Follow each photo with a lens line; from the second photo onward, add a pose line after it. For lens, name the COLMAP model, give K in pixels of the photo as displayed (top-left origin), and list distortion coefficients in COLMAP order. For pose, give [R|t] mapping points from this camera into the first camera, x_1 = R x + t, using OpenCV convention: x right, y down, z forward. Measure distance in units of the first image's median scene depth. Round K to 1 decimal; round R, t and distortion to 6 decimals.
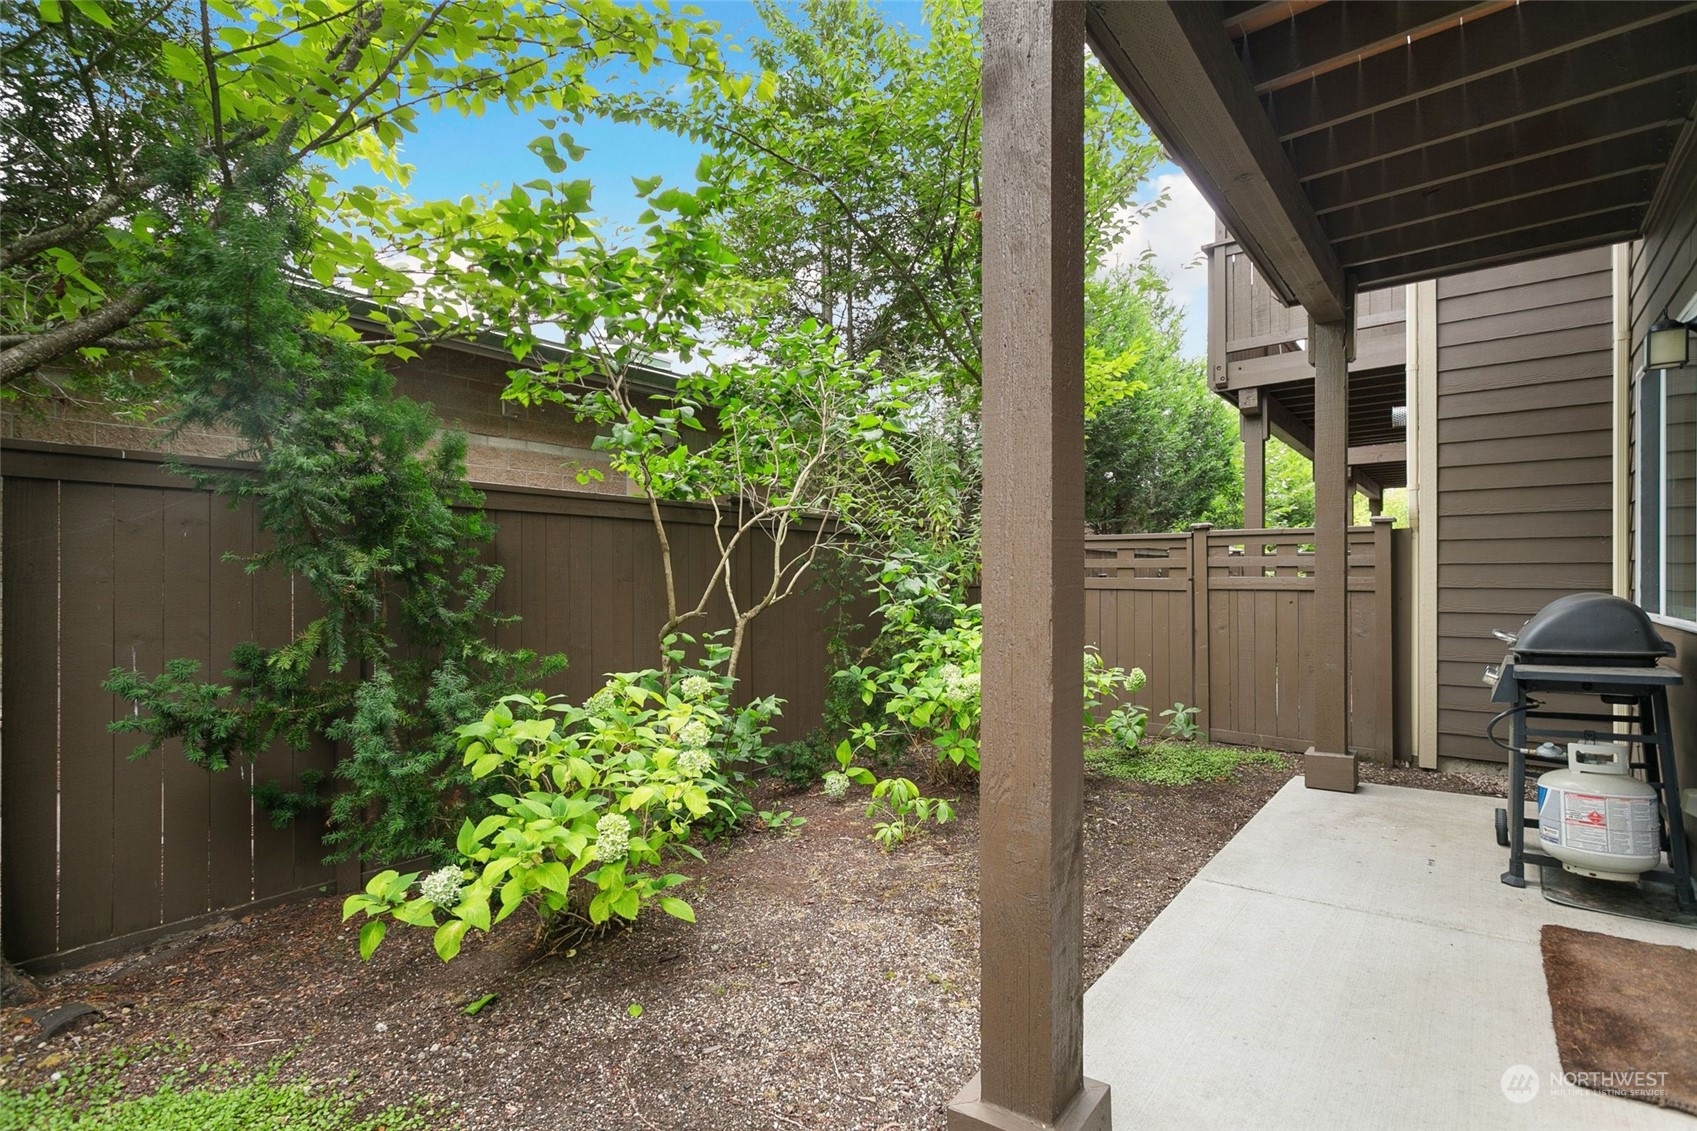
lens RADIAL K [[809.0, 0, 845.8], [0, 809.0, 570.5], [0, 0, 1]] dist [-0.000254, -0.000038]
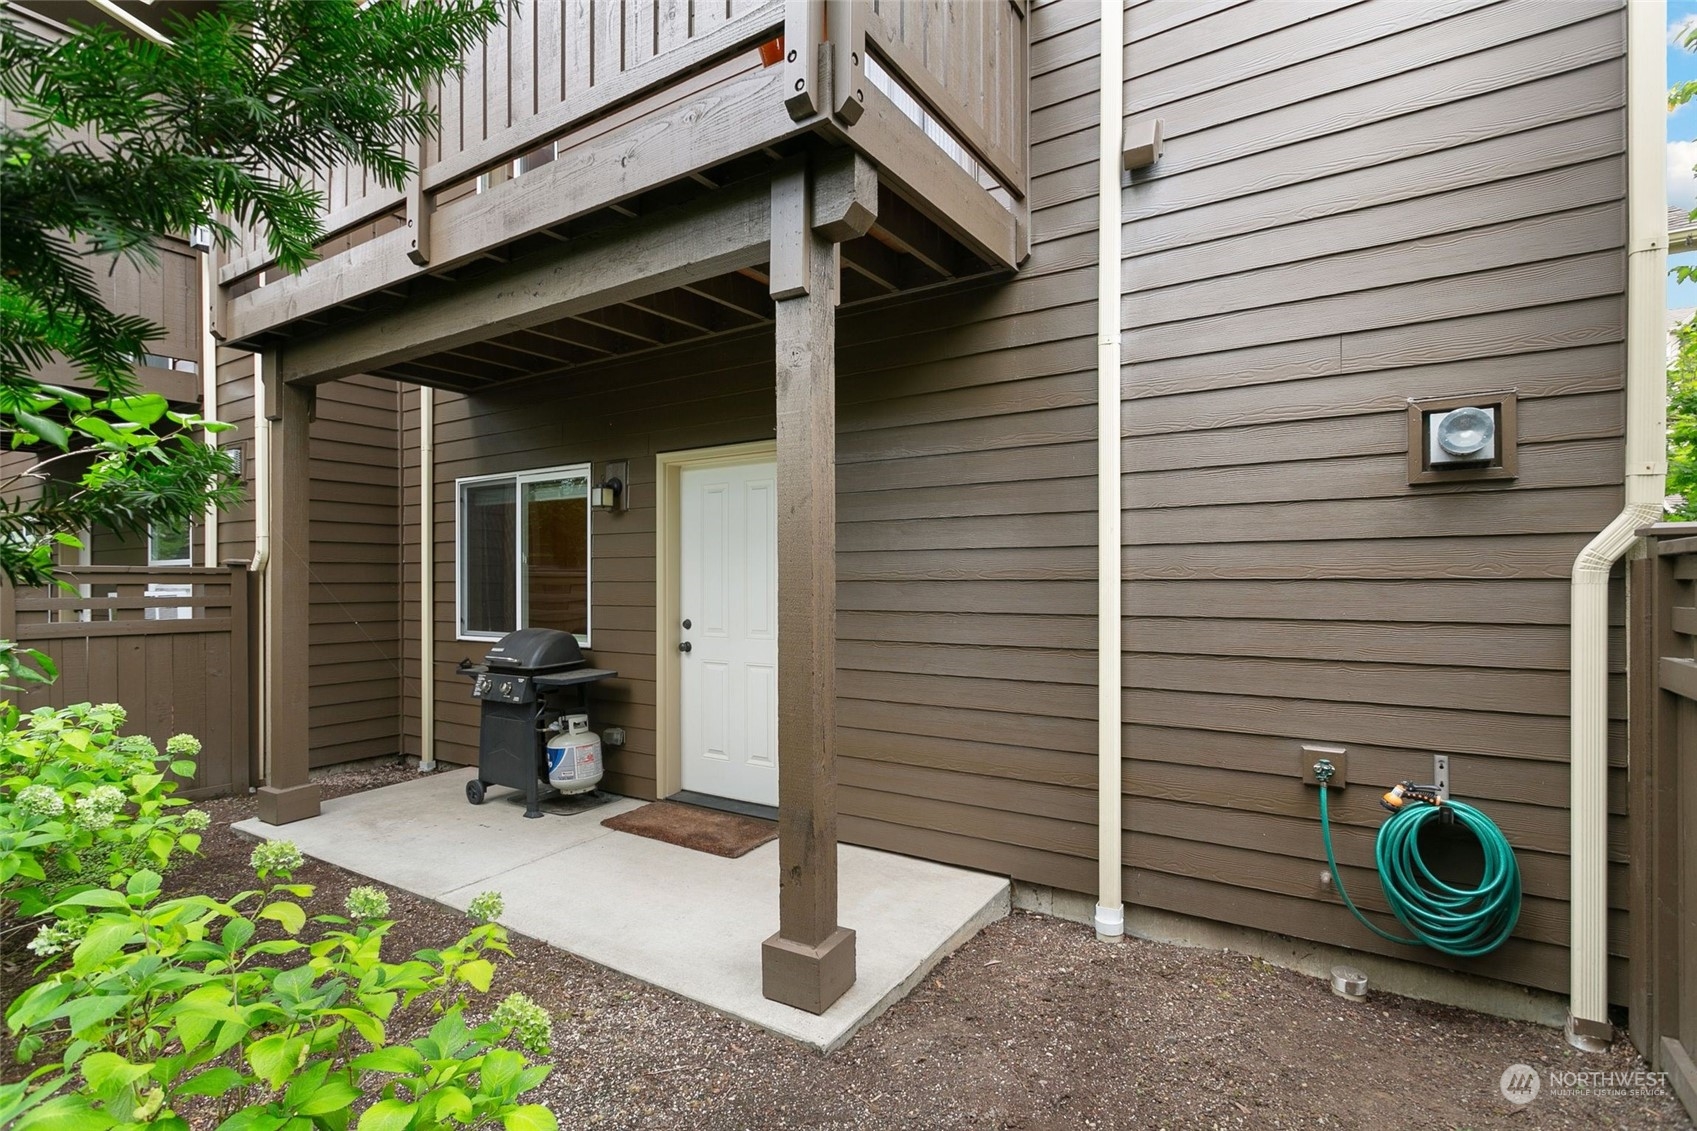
lens RADIAL K [[809.0, 0, 848.1], [0, 809.0, 572.8], [0, 0, 1]] dist [-0.000254, -0.000038]
pose [[-0.093563, 0.005957, 0.995596, -0.811814], [-0.000335, 0.999982, -0.006015, -0.077602], [-0.995613, -0.000896, -0.093560, 0.554643]]
